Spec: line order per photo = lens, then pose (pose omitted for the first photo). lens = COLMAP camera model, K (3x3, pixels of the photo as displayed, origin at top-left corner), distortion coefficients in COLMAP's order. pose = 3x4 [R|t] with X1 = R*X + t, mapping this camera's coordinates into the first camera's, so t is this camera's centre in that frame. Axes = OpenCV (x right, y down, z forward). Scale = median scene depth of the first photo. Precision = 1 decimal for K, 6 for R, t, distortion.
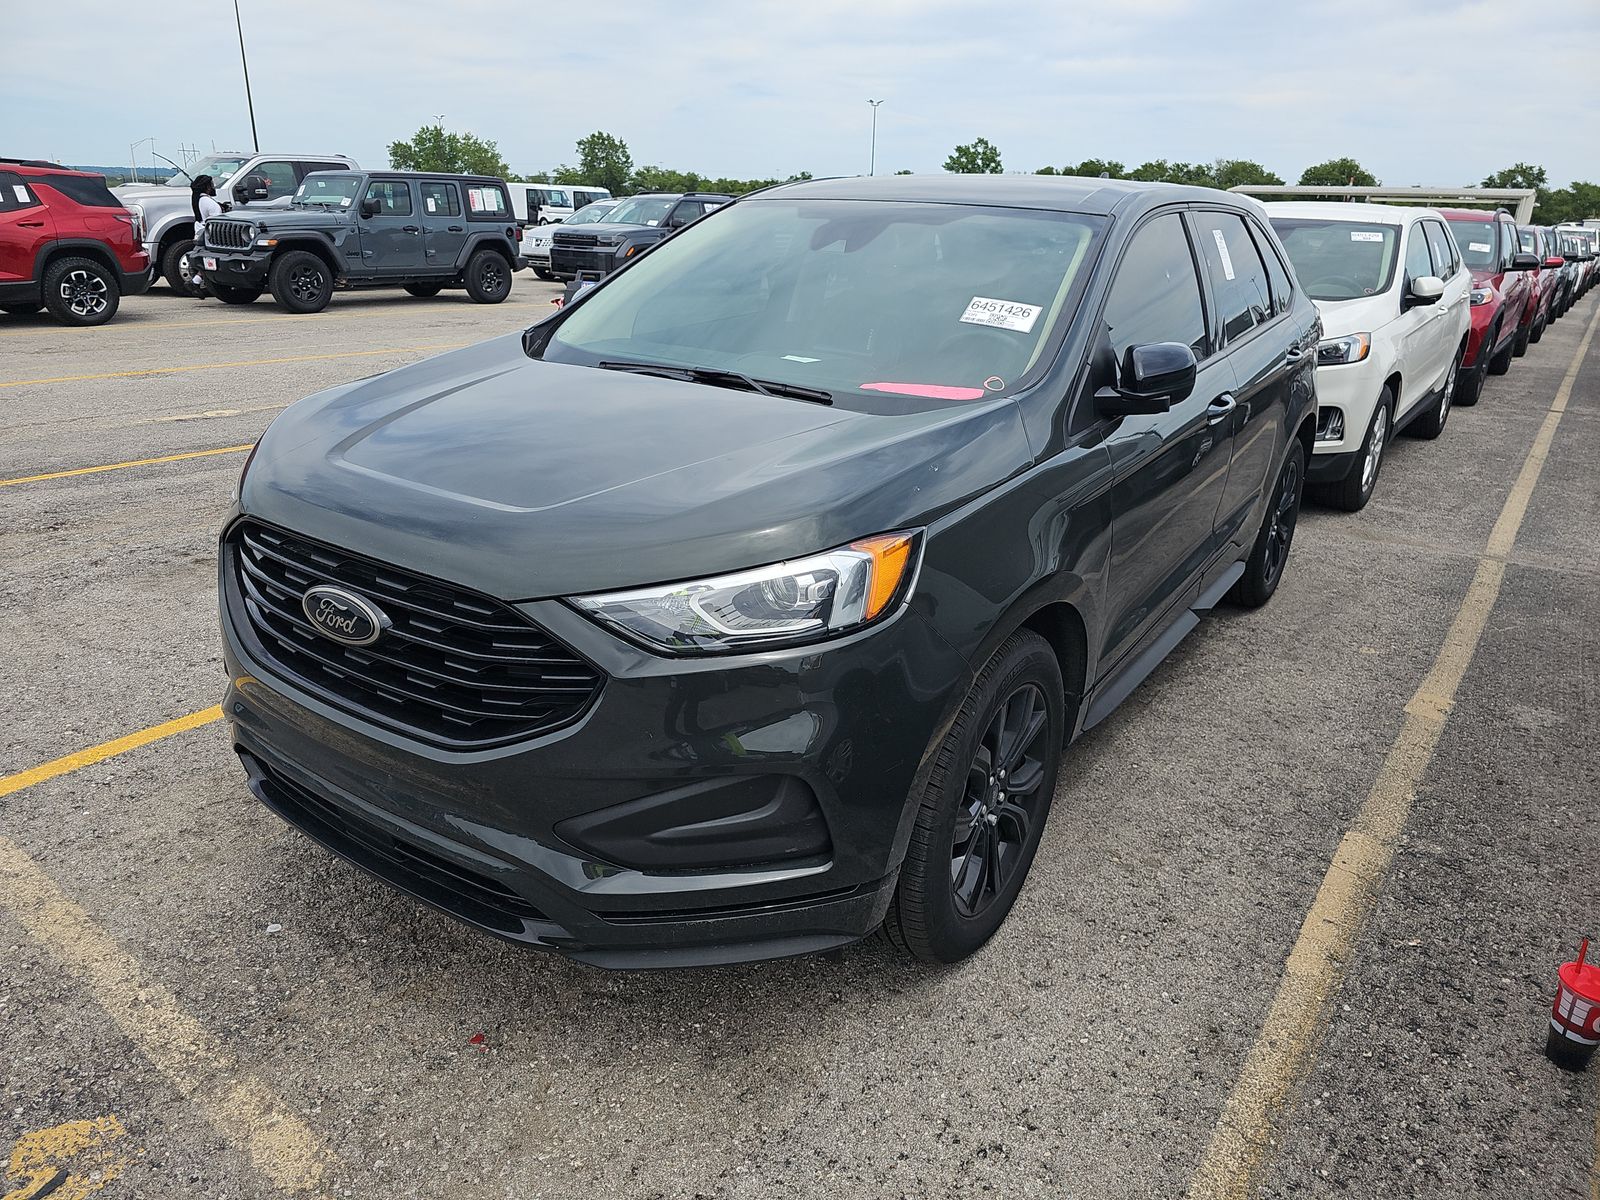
lens RADIAL K [[1071.4, 0, 775.6], [0, 1071.4, 601.8], [0, 0, 1]] dist [0.041804, -0.039448]
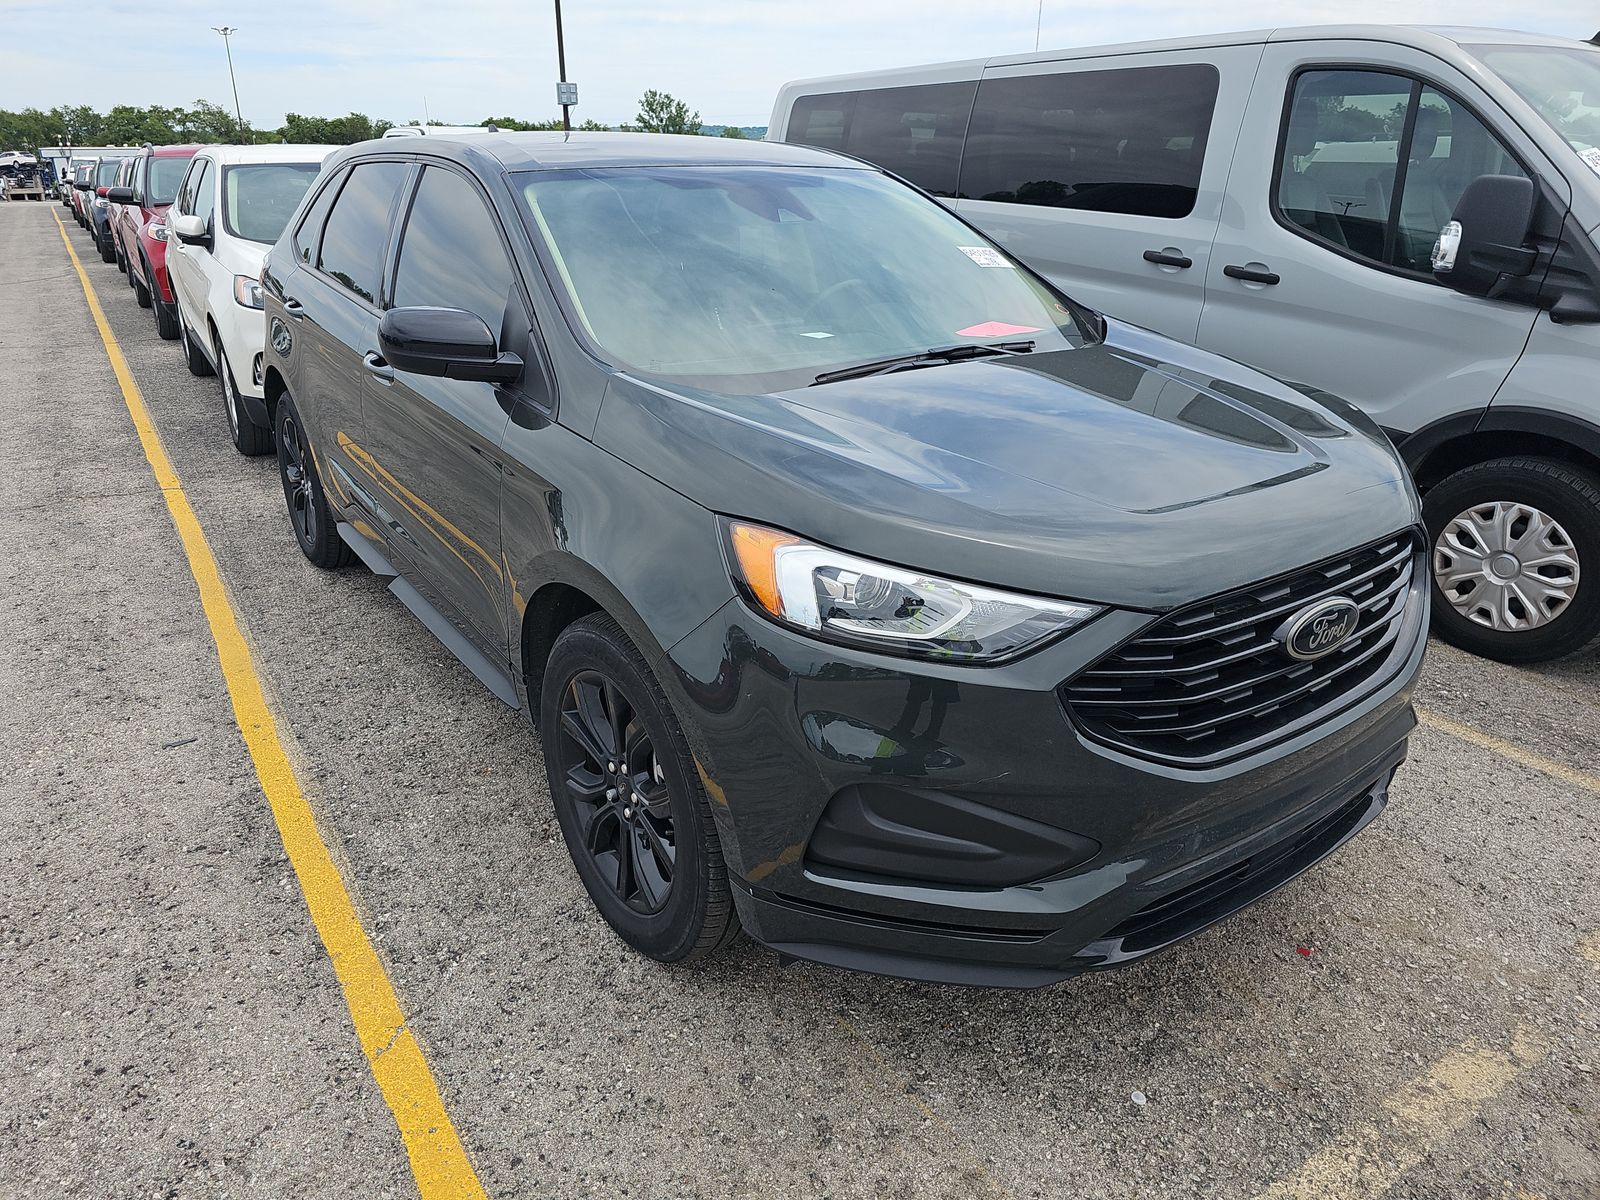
lens RADIAL K [[1071.4, 0, 775.6], [0, 1071.4, 601.8], [0, 0, 1]] dist [0.041804, -0.039448]
pose [[0.334911, -0.390670, 0.857445, -0.692421], [0.340839, 0.898604, 0.276295, -0.220899], [-0.878444, 0.199717, 0.434108, 0.506286]]
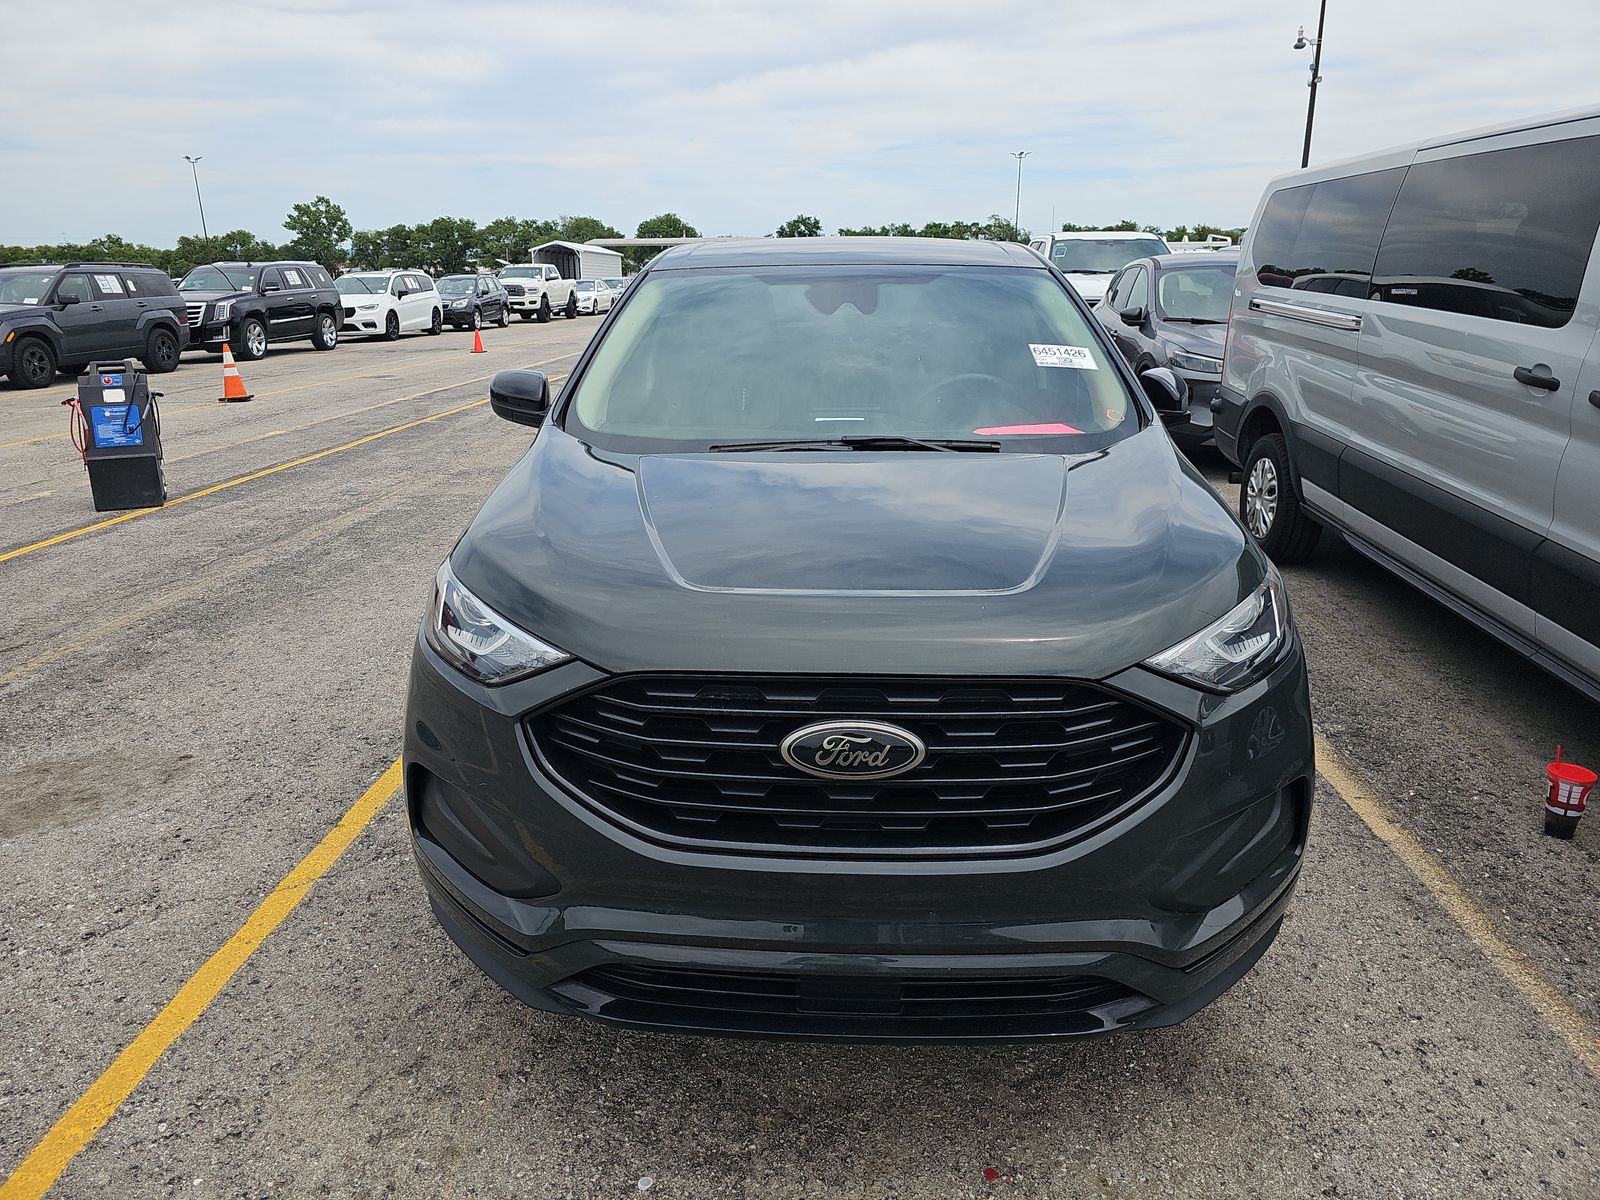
lens RADIAL K [[1071.4, 0, 775.6], [0, 1071.4, 601.8], [0, 0, 1]] dist [0.041804, -0.039448]
pose [[0.842921, -0.198406, 0.500119, -0.433685], [0.221124, 0.975143, 0.014164, -0.065945], [-0.490498, 0.098650, 0.865841, 0.135172]]
